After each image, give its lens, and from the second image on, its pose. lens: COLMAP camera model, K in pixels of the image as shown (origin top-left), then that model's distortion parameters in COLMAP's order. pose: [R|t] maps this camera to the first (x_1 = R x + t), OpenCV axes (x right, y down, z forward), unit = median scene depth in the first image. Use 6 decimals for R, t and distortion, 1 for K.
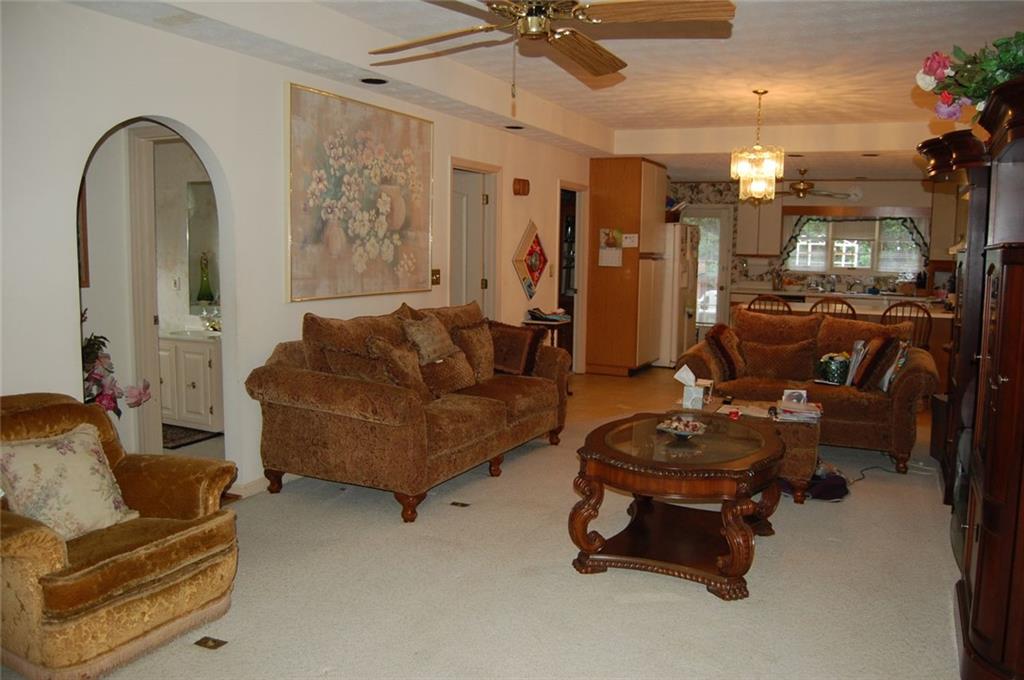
lens RADIAL K [[806.4, 0, 531.4], [0, 806.4, 341.4], [0, 0, 1]] dist [-0.095861, 0.044730]
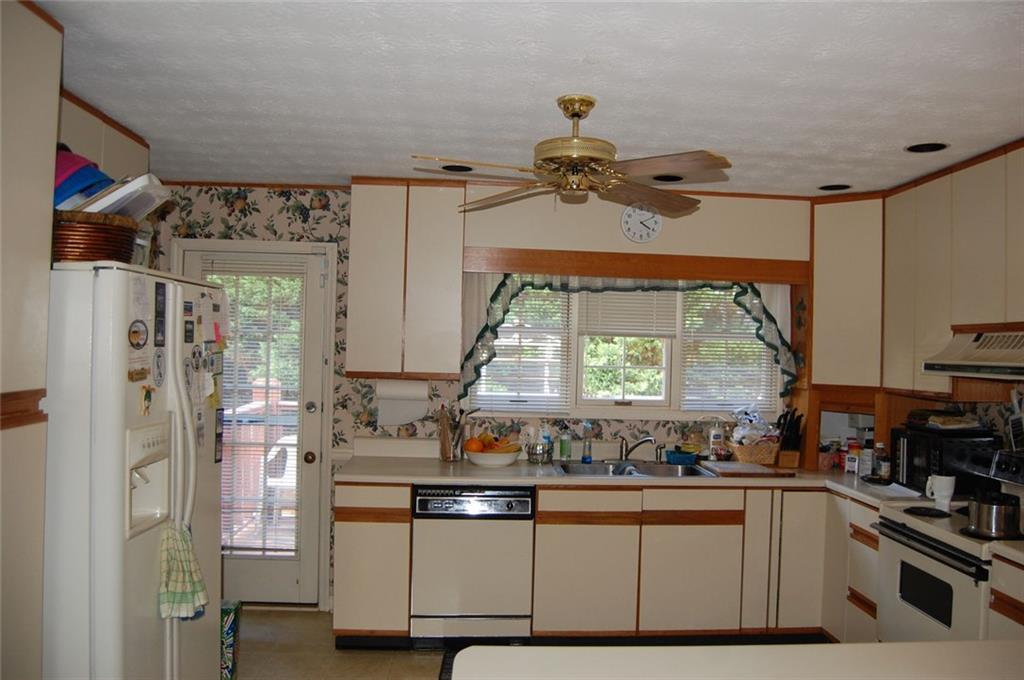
lens RADIAL K [[804.2, 0, 532.4], [0, 804.2, 340.8], [0, 0, 1]] dist [-0.097034, 0.042493]
pose [[0.878987, 0.008163, 0.476777, 0.302662], [0.046350, 0.993656, -0.102463, -0.159142], [-0.474589, 0.112162, 0.873032, 1.239211]]
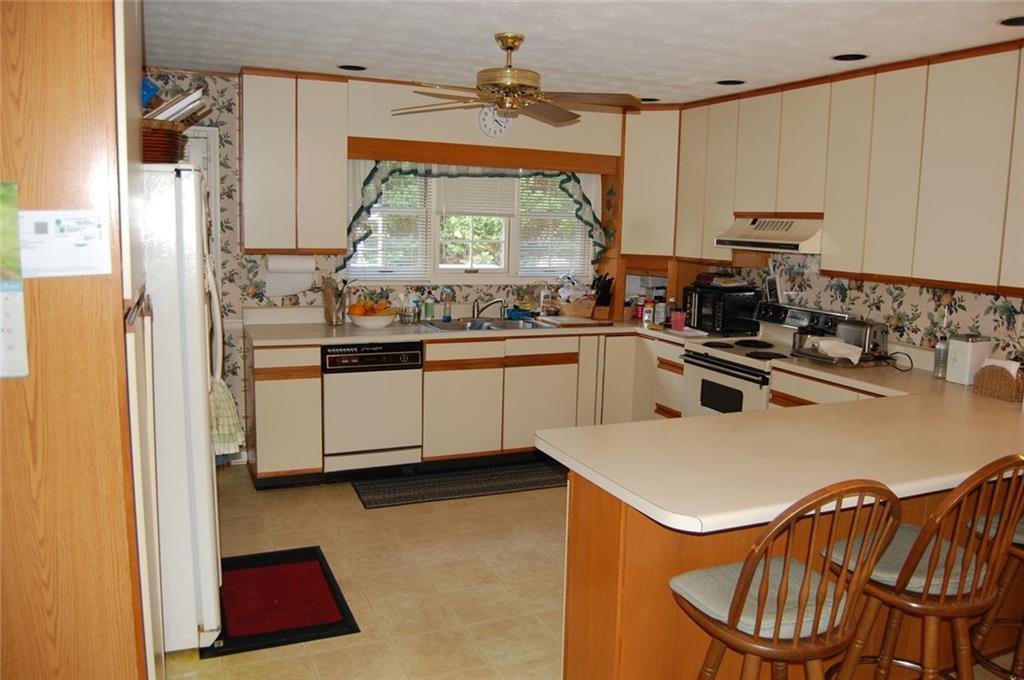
lens RADIAL K [[804.2, 0, 532.4], [0, 804.2, 340.8], [0, 0, 1]] dist [-0.097034, 0.042493]
pose [[0.651255, -0.111226, 0.750664, 0.078028], [0.071416, 0.993793, 0.085292, -0.169362], [-0.755491, -0.001938, 0.655156, 1.216515]]
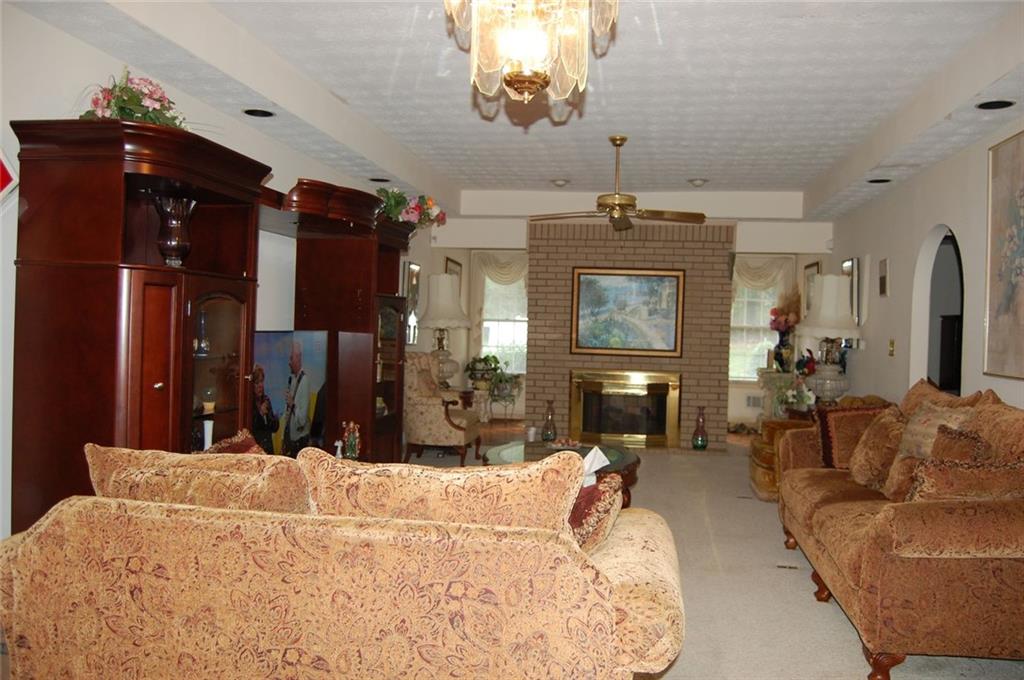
lens RADIAL K [[804.2, 0, 532.4], [0, 804.2, 340.8], [0, 0, 1]] dist [-0.097034, 0.042493]
pose [[-0.954321, -0.037140, -0.296466, 0.398787], [-0.076731, 0.989430, 0.123044, -0.132723], [0.288763, 0.140172, -0.947084, 1.405603]]
